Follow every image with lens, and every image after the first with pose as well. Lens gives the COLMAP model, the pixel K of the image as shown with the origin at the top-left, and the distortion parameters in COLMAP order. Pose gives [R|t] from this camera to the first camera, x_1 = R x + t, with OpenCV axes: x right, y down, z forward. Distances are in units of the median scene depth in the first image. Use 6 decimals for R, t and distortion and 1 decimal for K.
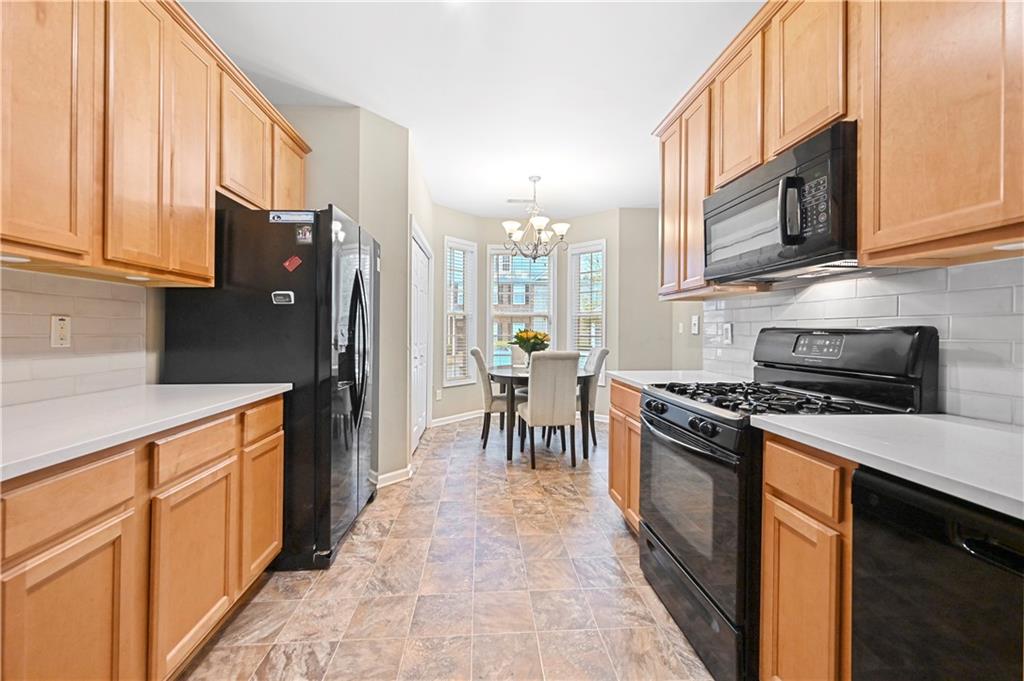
lens RADIAL K [[410.1, 0, 512.8], [0, 410.1, 332.2], [0, 0, 1]] dist [0.000537, -0.000101]
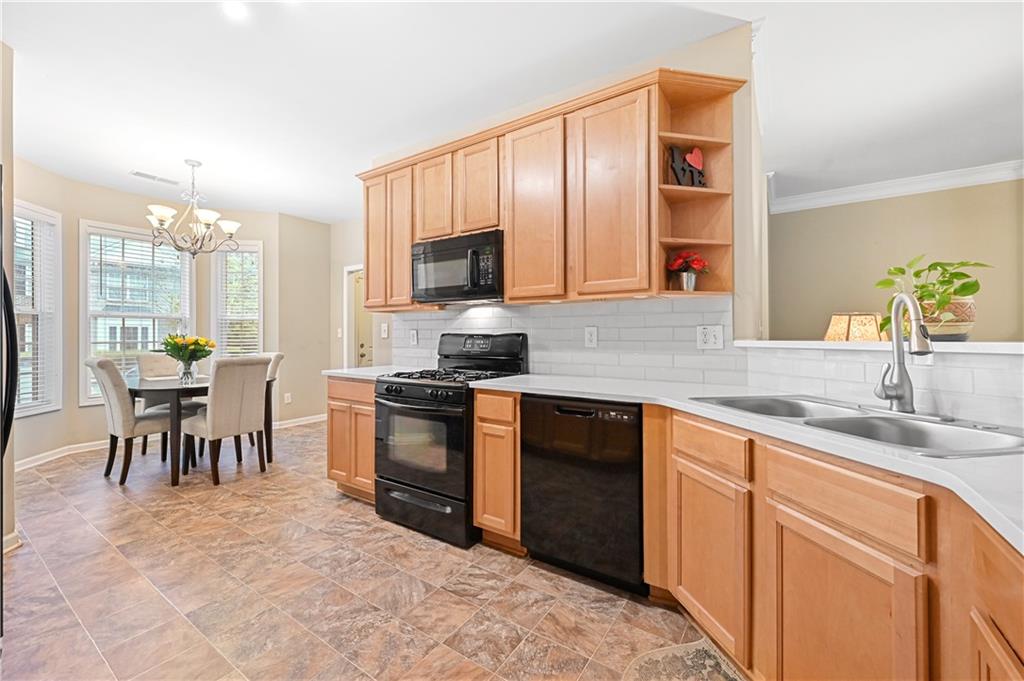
lens RADIAL K [[406.8, 0, 515.9], [0, 406.8, 334.9], [0, 0, 1]] dist [-0.003036, -0.000512]
pose [[0.614888, -0.002298, 0.788611, -0.368975], [0.005092, 0.999986, -0.001057, -0.002185], [-0.788598, 0.004665, 0.614891, -0.141613]]
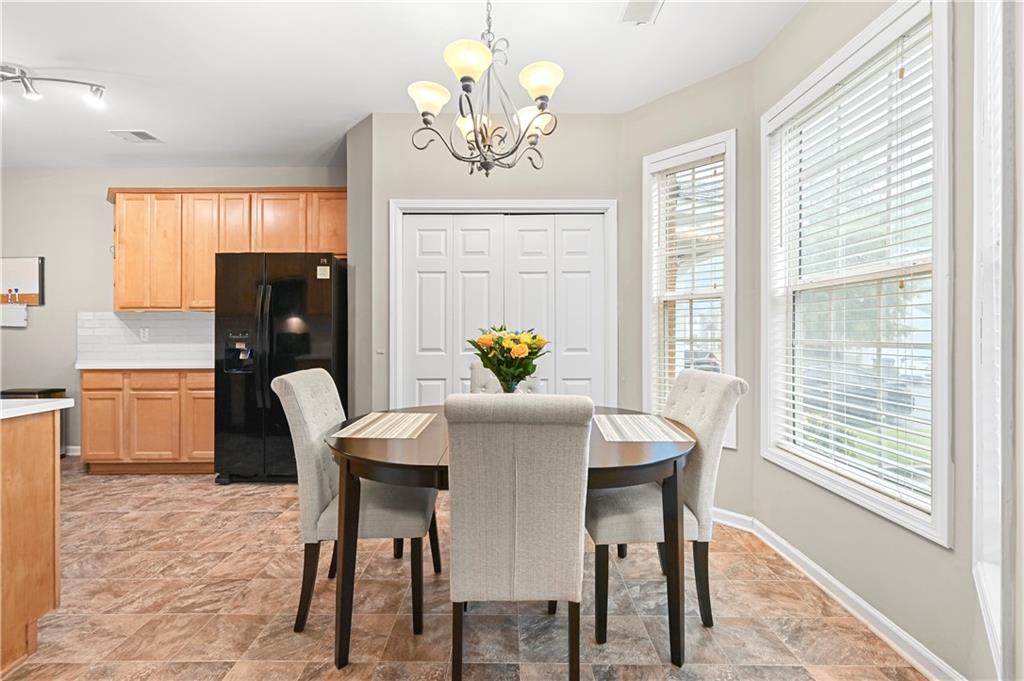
lens RADIAL K [[413.4, 0, 514.2], [0, 413.4, 336.9], [0, 0, 1]] dist [-0.001364, -0.000443]
pose [[-0.078495, 0.006871, -0.996891, 0.856165], [0.001760, 0.999976, 0.006754, -0.002415], [0.996913, -0.001224, -0.078505, 1.862639]]
